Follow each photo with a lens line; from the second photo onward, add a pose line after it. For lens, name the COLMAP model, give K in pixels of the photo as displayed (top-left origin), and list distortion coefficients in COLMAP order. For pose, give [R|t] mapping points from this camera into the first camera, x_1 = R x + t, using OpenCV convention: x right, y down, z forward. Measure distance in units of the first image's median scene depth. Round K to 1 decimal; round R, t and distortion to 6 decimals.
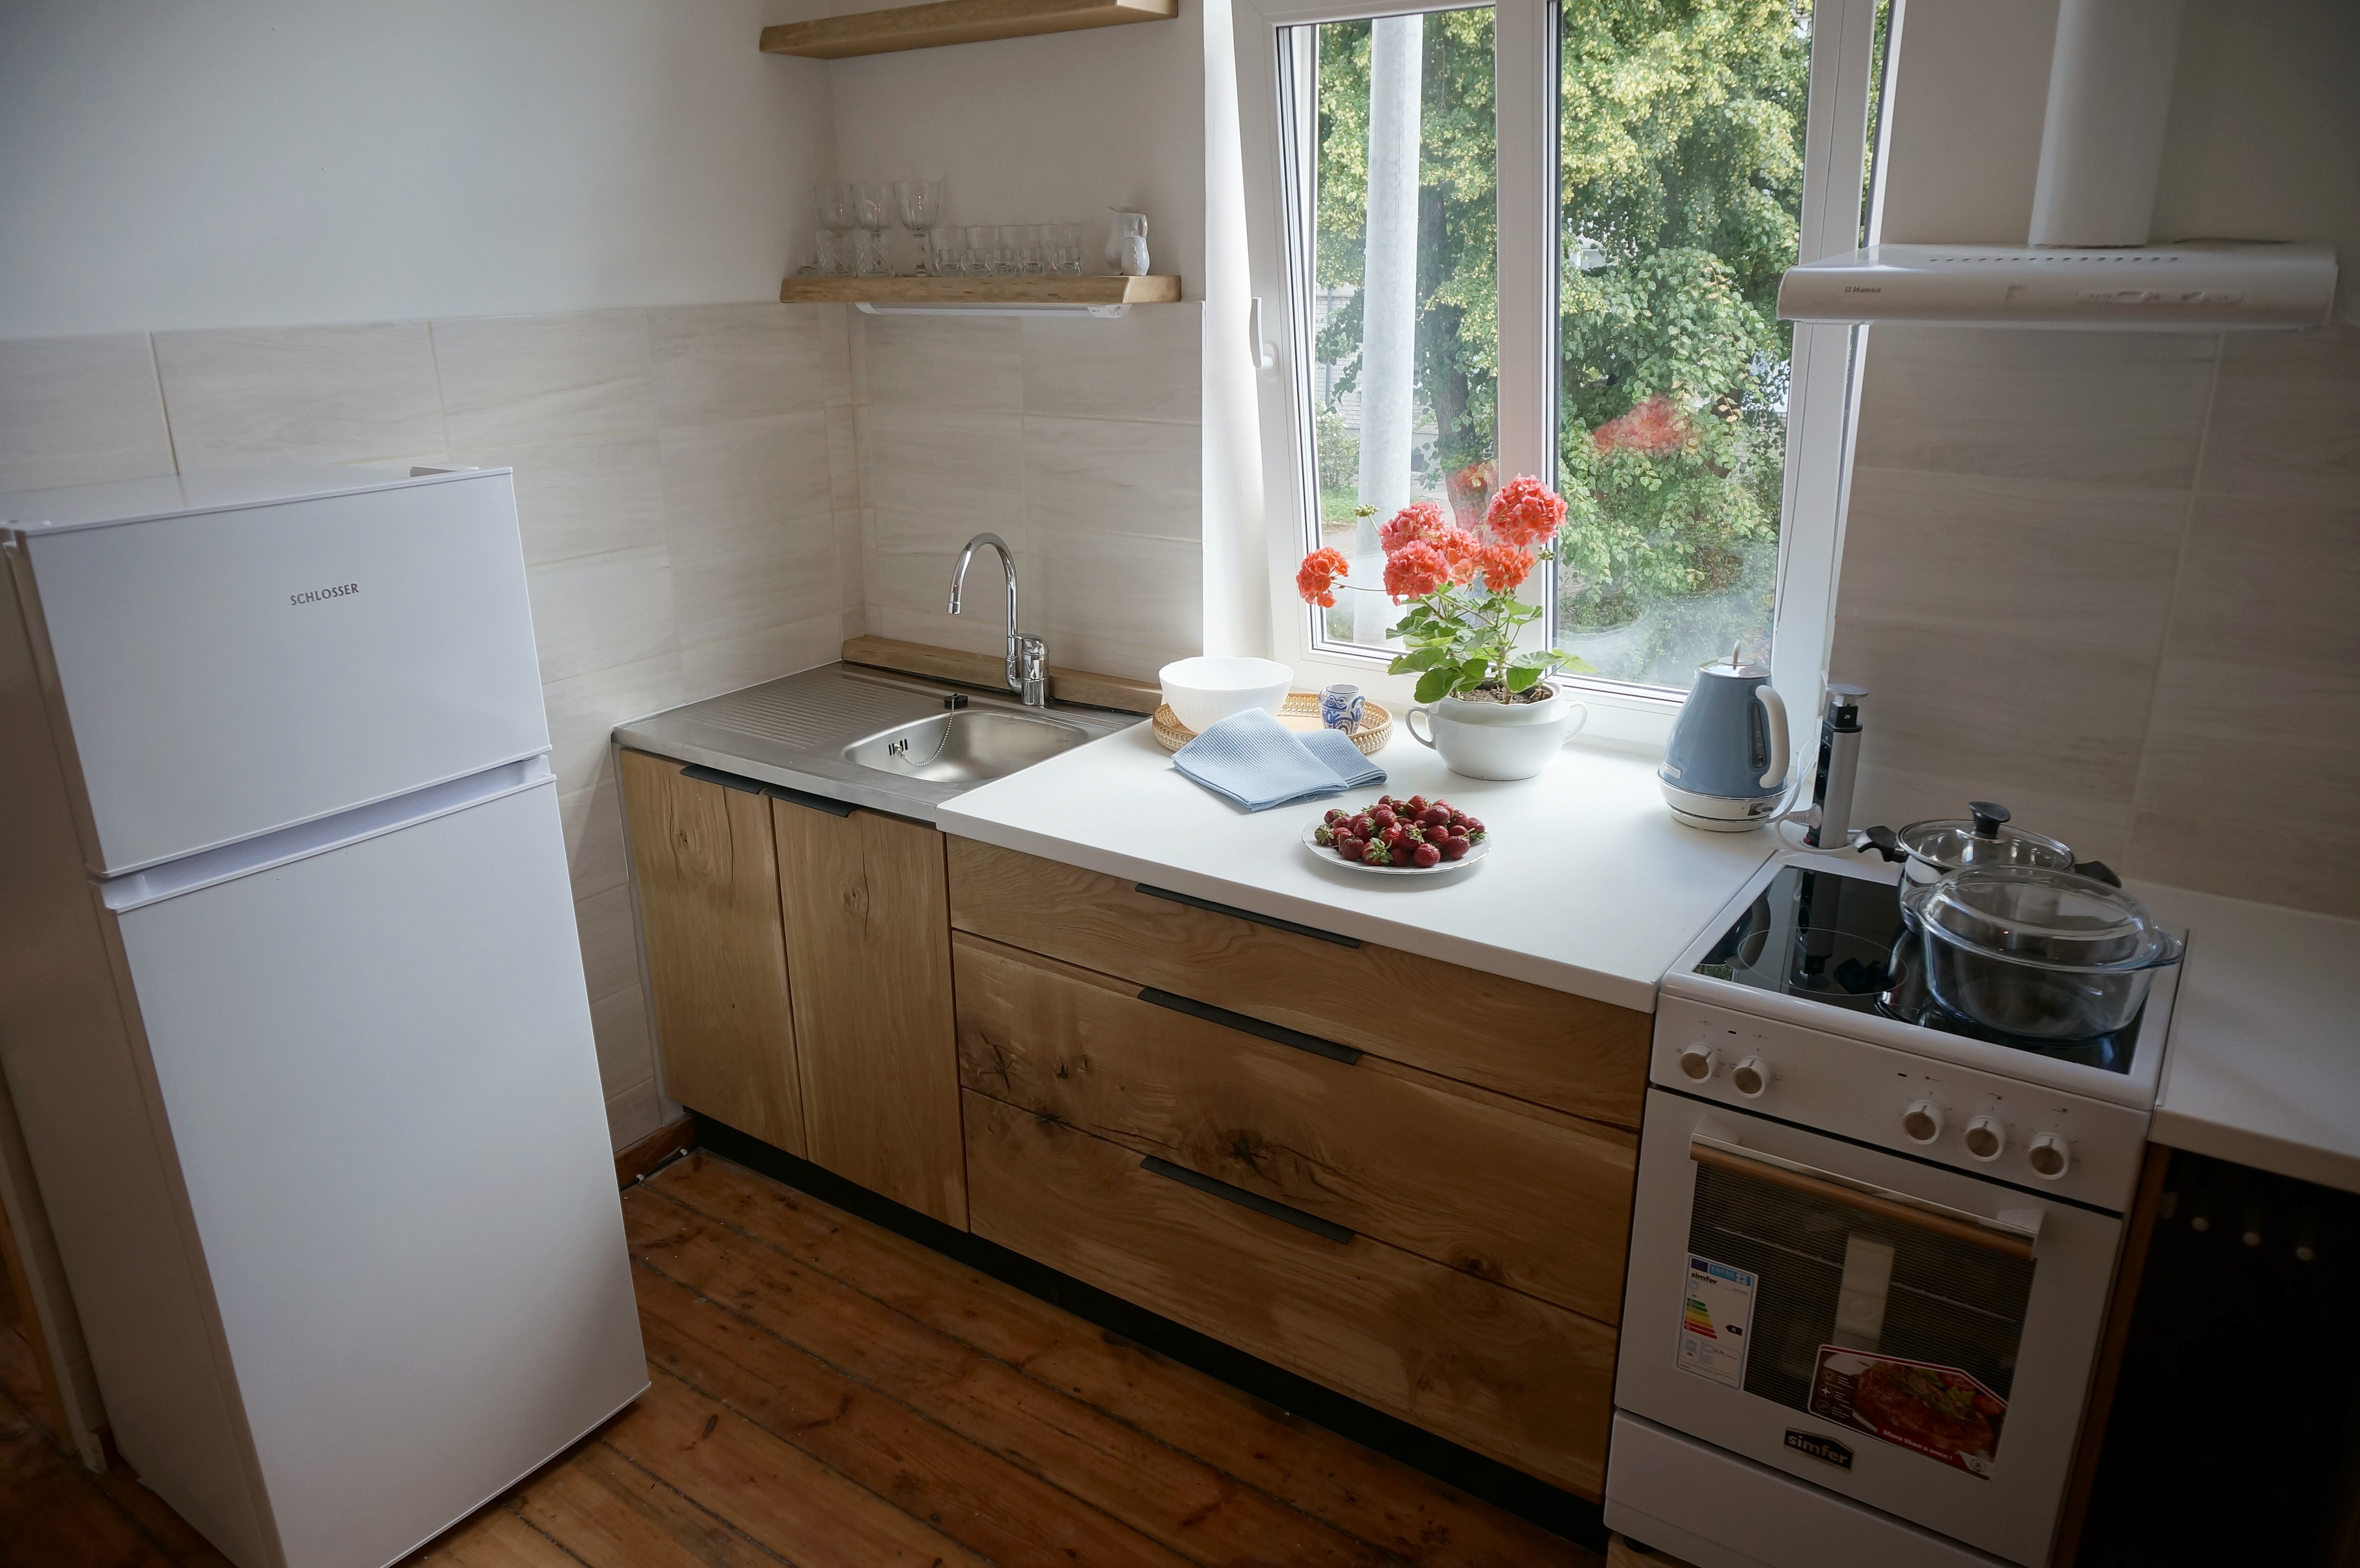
lens RADIAL K [[1579.2, 0, 1177.4], [0, 1579.2, 789.2], [0, 0, 1]] dist [-0.045654, 0.028962]
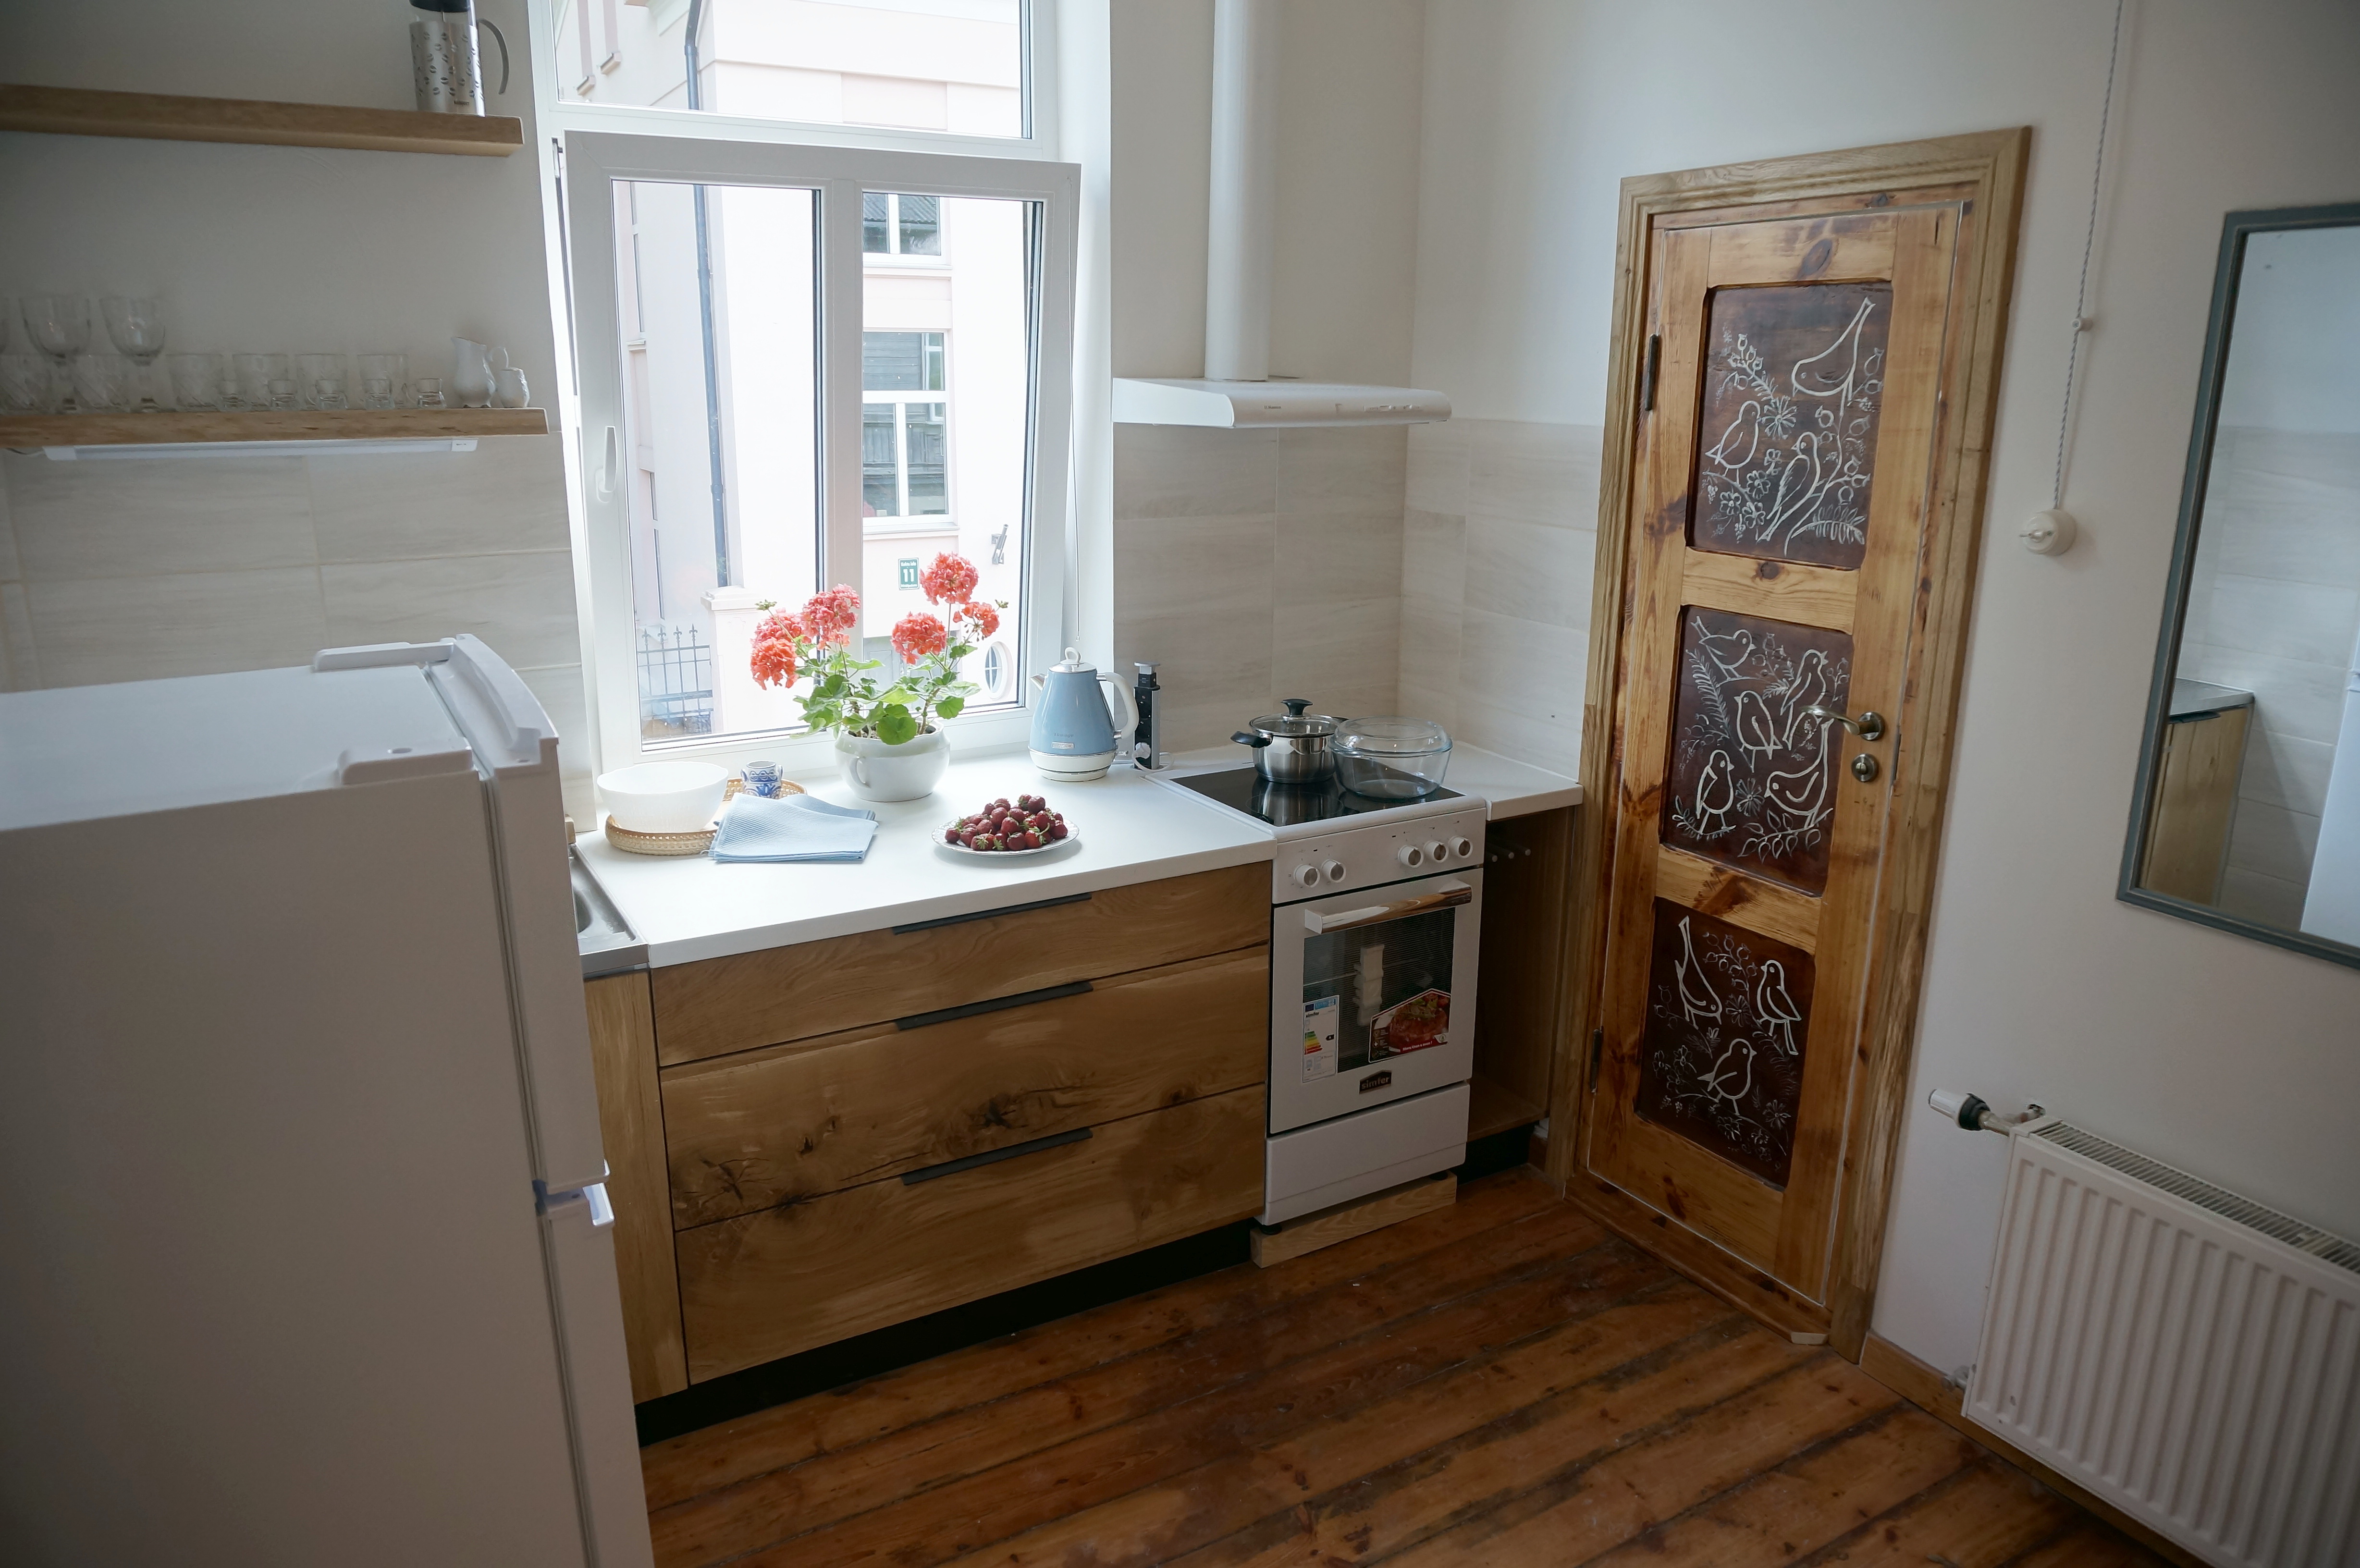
lens RADIAL K [[1579.2, 0, 1173.3], [0, 1579.2, 777.3], [0, 0, 1]] dist [-0.045654, 0.028962]
pose [[0.428633, -0.217398, 0.876933, -0.914509], [0.283519, 0.953955, 0.097912, -0.098155], [-0.857841, 0.206659, 0.470533, 0.267935]]
